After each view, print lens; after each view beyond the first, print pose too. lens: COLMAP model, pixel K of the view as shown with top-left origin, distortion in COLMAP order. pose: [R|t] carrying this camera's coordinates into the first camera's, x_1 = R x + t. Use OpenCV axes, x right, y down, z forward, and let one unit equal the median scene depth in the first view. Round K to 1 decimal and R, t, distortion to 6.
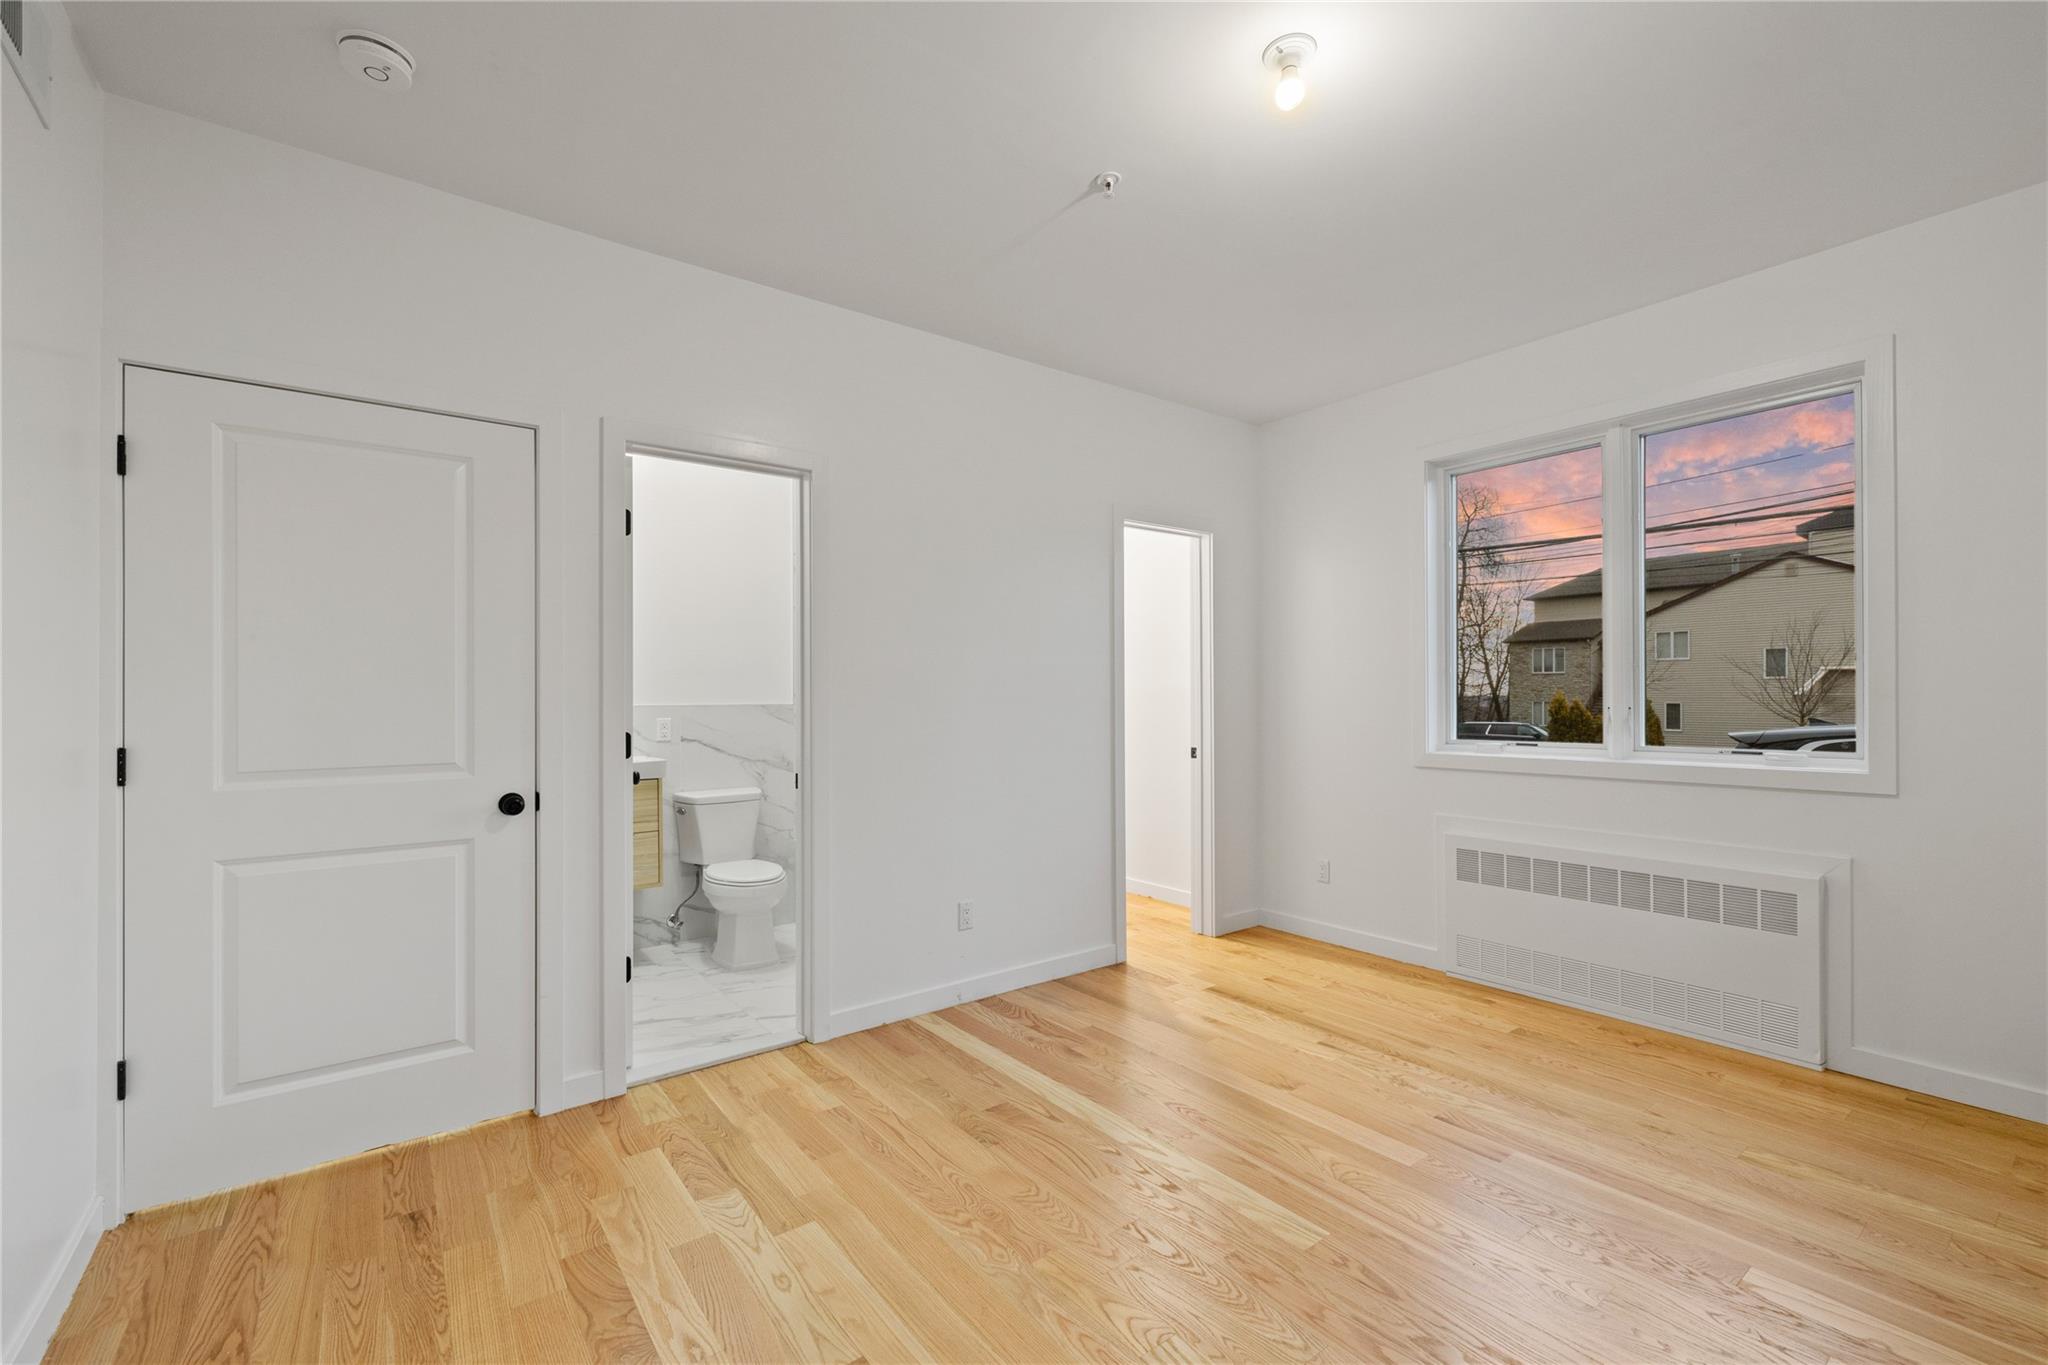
lens RADIAL K [[863.0, 0, 1024.0], [0, 863.0, 682.5], [0, 0, 1]] dist [-0.002757, -0.000290]
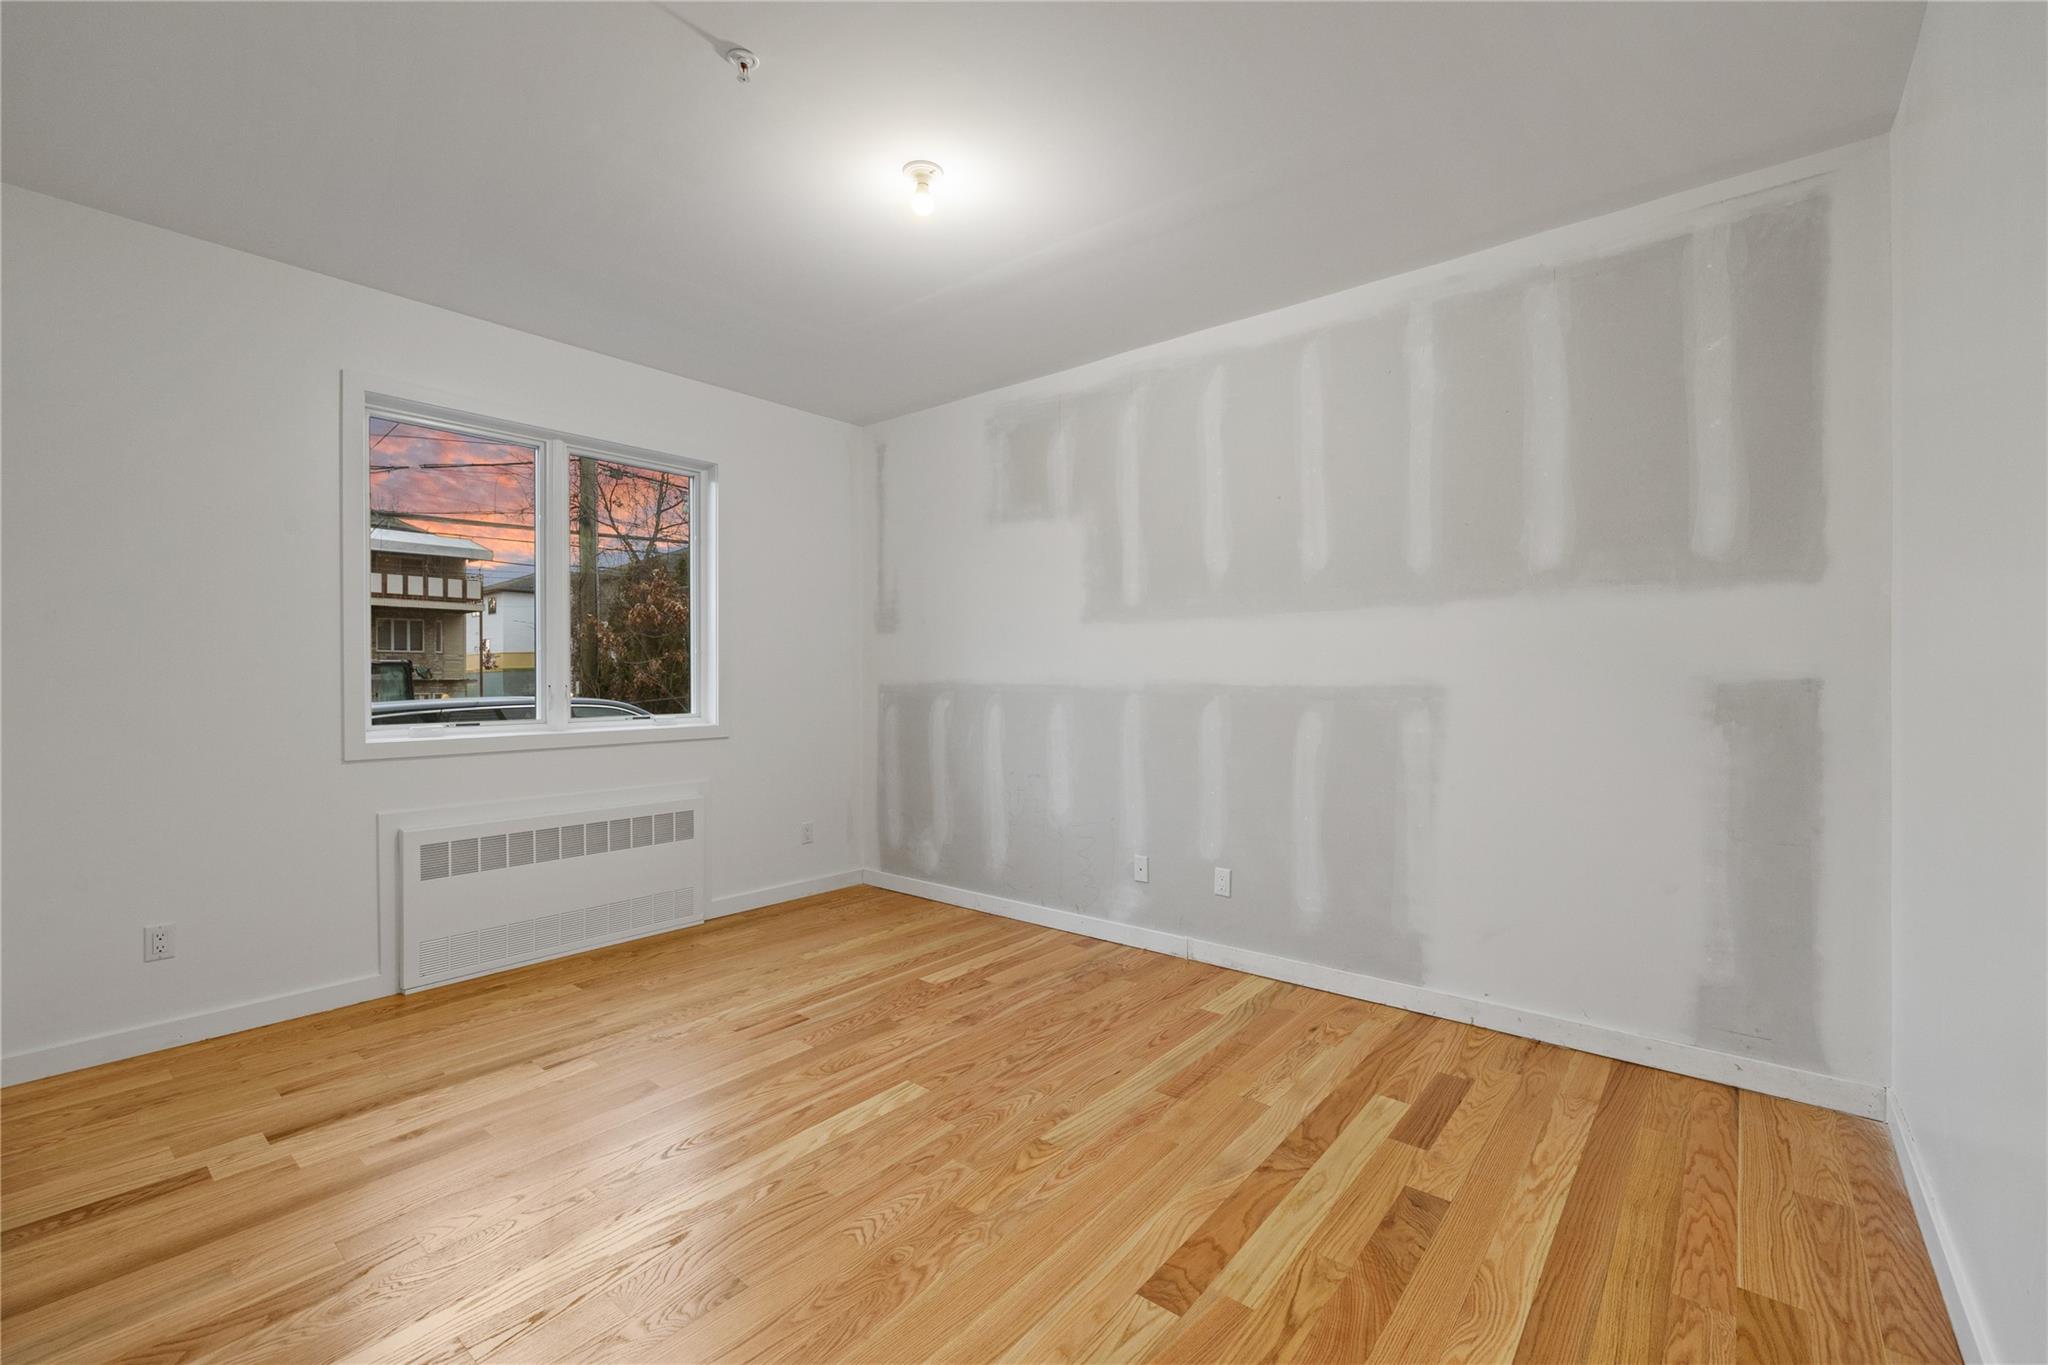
lens RADIAL K [[863.0, 0, 1024.0], [0, 863.0, 682.5], [0, 0, 1]] dist [-0.002757, -0.000290]
pose [[-0.225369, -0.004813, 0.974262, -0.699703], [-0.011786, 0.999928, 0.002213, 0.017593], [-0.974202, -0.010984, -0.225409, 0.815503]]
